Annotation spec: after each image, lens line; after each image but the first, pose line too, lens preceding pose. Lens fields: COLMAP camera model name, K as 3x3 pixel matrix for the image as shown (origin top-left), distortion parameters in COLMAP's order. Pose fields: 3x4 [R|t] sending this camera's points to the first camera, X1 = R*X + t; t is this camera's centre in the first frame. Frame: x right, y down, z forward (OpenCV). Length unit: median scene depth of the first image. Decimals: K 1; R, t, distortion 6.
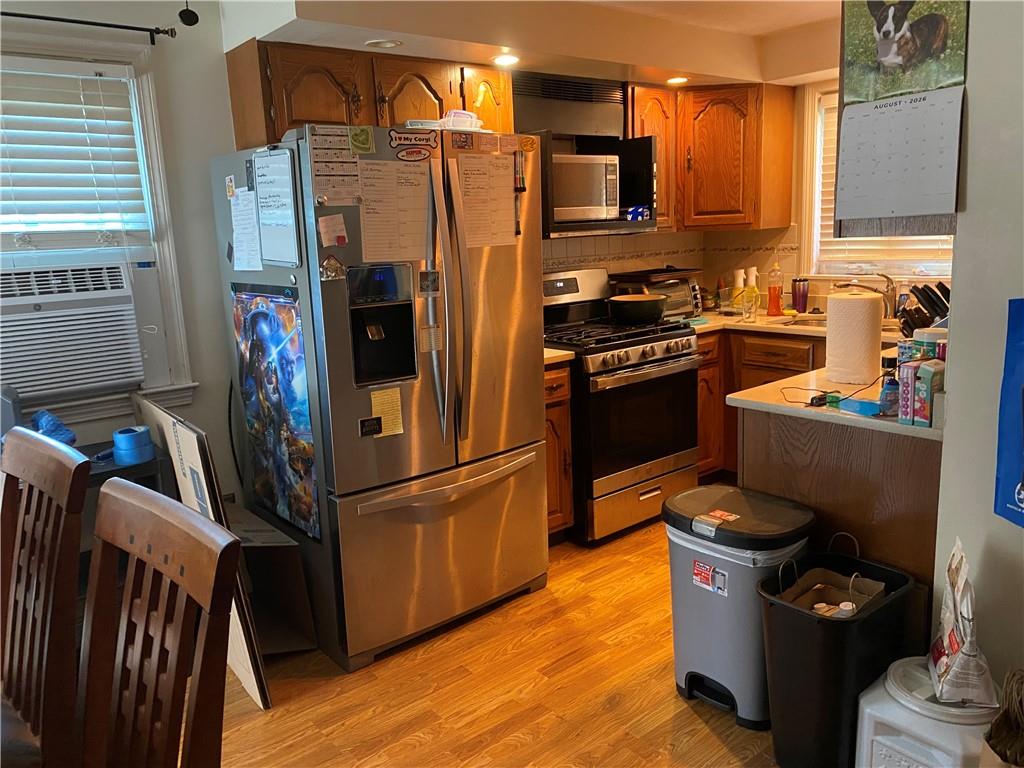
lens RADIAL K [[782.5, 0, 507.7], [0, 782.5, 378.5], [0, 0, 1]] dist [0.022317, -0.009703]
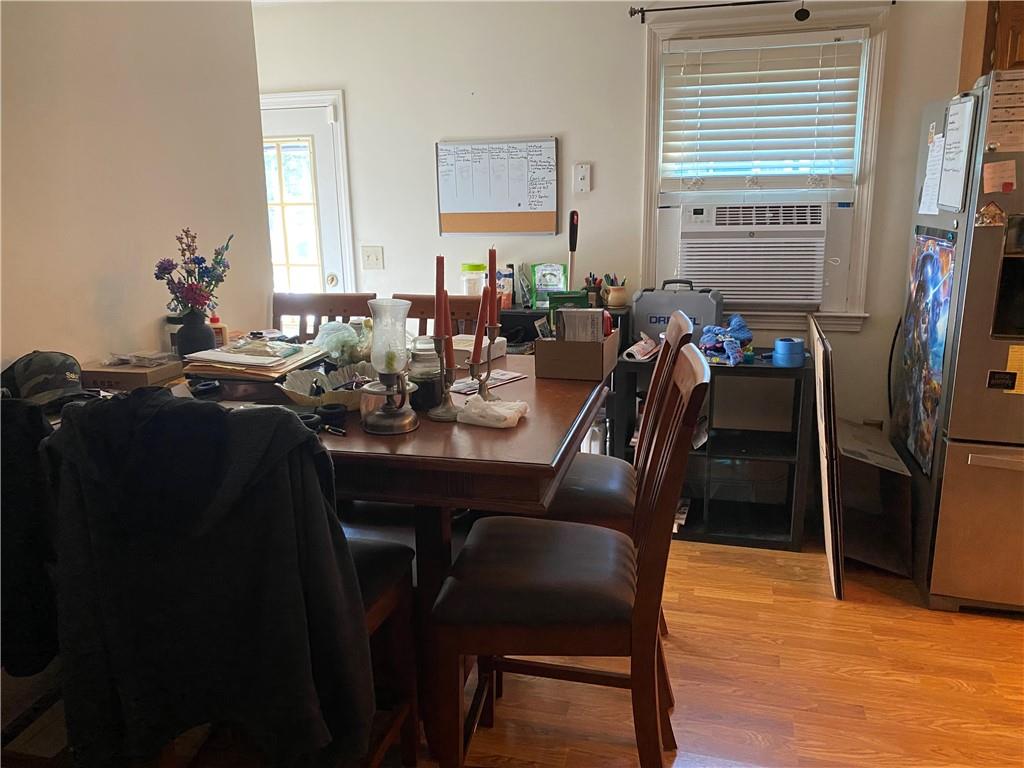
lens RADIAL K [[772.4, 0, 508.6], [0, 772.4, 387.7], [0, 0, 1]] dist [-0.000859, -0.010367]
pose [[0.582659, 0.226486, -0.780521, 0.202827], [-0.158996, 0.973593, 0.163820, 0.009678], [0.797013, 0.028648, 0.603283, -0.069521]]
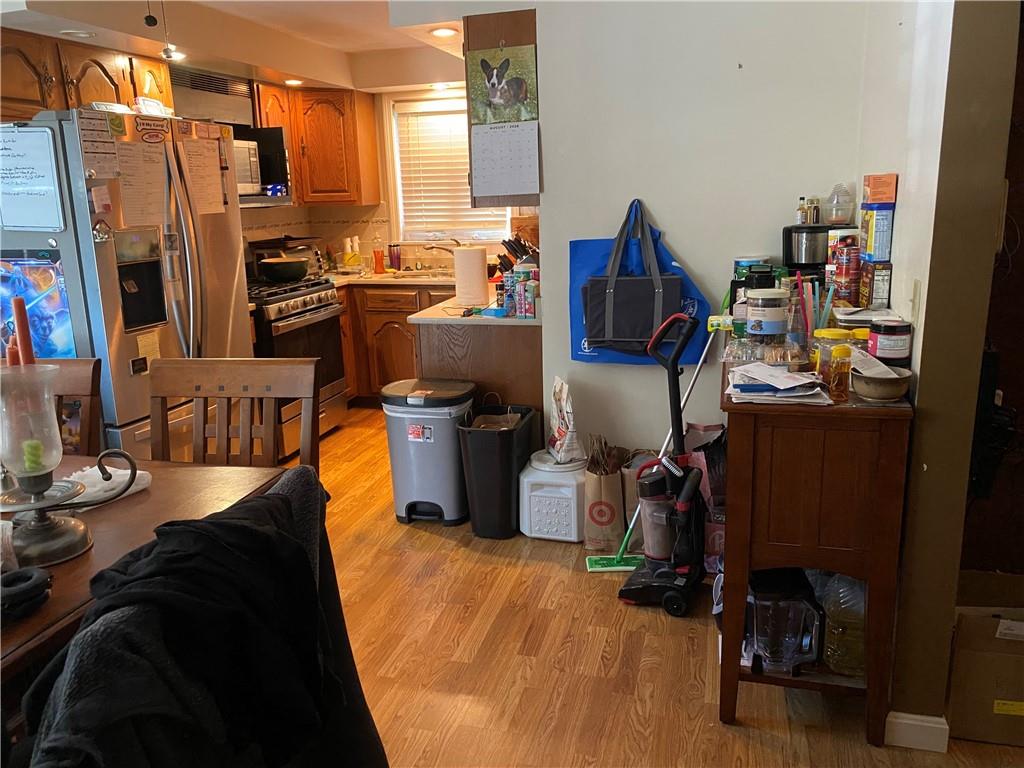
lens RADIAL K [[772.4, 0, 508.6], [0, 772.4, 387.7], [0, 0, 1]] dist [-0.000859, -0.010367]
pose [[0.823914, -0.122107, 0.553404, -0.335893], [0.101487, 0.992517, 0.067901, 0.066584], [-0.557554, 0.000218, 0.830141, -0.268415]]
